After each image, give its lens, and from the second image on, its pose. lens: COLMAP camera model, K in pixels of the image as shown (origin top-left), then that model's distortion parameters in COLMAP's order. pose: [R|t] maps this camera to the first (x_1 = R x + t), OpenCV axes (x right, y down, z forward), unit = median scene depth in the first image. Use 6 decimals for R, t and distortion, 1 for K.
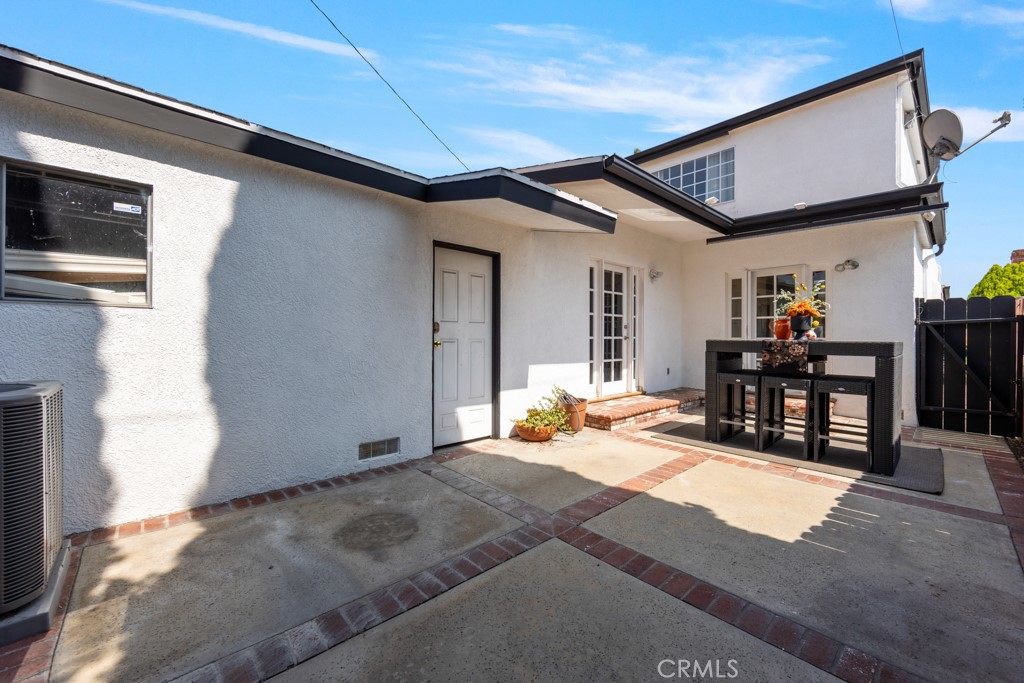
lens RADIAL K [[403.9, 0, 509.9], [0, 403.9, 335.4], [0, 0, 1]] dist [-0.001199, -0.000519]
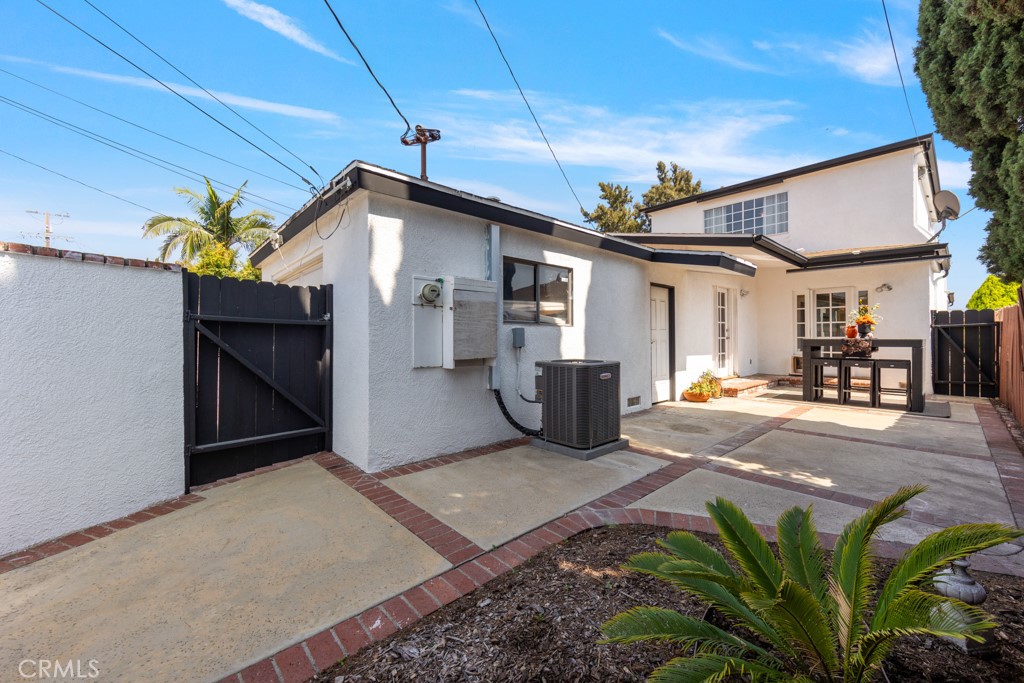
lens RADIAL K [[403.9, 0, 512.1], [0, 403.9, 336.4], [0, 0, 1]] dist [-0.001199, -0.000519]
pose [[0.999939, -0.010558, -0.003287, -0.617949], [0.010557, 0.999944, -0.000094, -0.009944], [0.003288, 0.000060, 0.999995, -0.571054]]
